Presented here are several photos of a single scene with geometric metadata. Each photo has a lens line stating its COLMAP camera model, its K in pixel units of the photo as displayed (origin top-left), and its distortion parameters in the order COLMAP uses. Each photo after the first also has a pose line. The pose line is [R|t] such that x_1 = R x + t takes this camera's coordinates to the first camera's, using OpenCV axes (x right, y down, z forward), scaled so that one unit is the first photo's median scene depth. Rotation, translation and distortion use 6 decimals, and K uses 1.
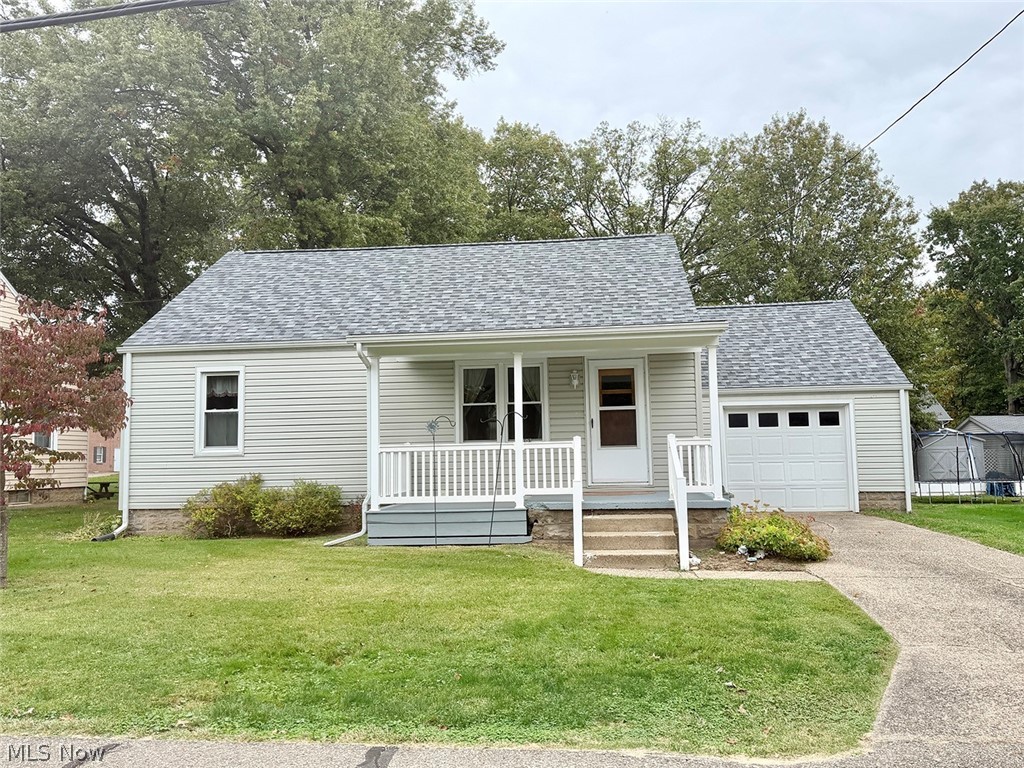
lens RADIAL K [[791.3, 0, 510.4], [0, 791.3, 382.4], [0, 0, 1]] dist [0.040787, -0.005207]
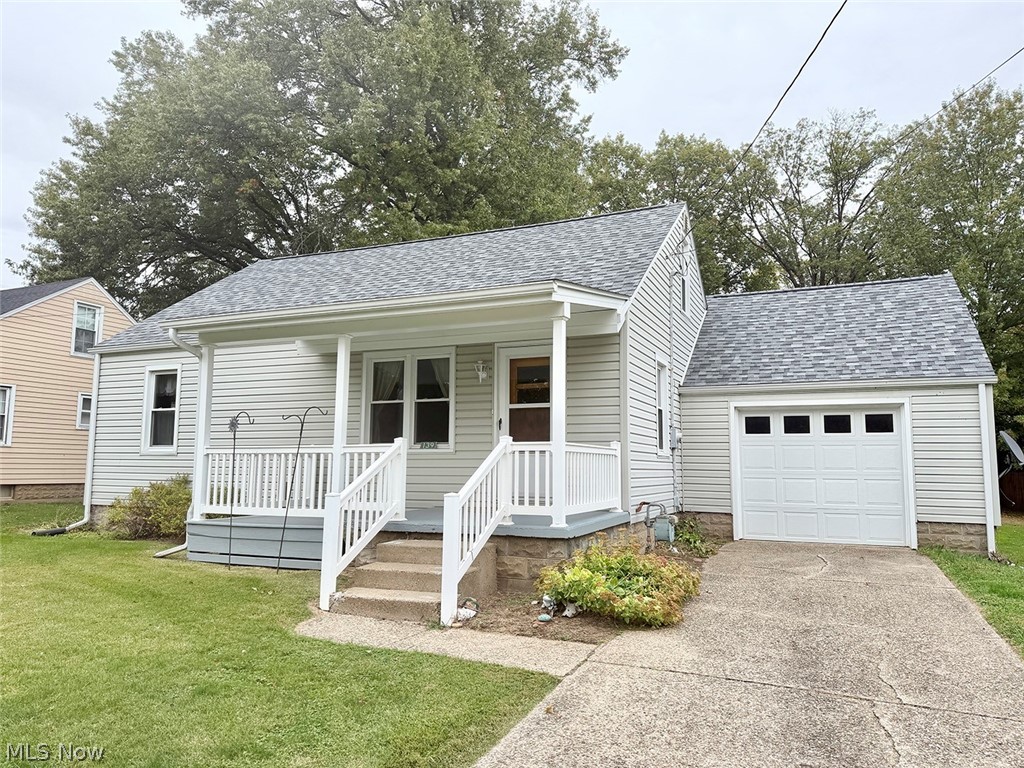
lens RADIAL K [[713.4, 0, 514.5], [0, 713.4, 384.4], [0, 0, 1]] dist [0.035539, -0.038747]
pose [[0.952605, -0.009230, -0.304070, 0.281887], [0.004497, 0.999858, -0.016263, 0.018253], [0.304177, 0.014124, 0.952511, 0.240831]]
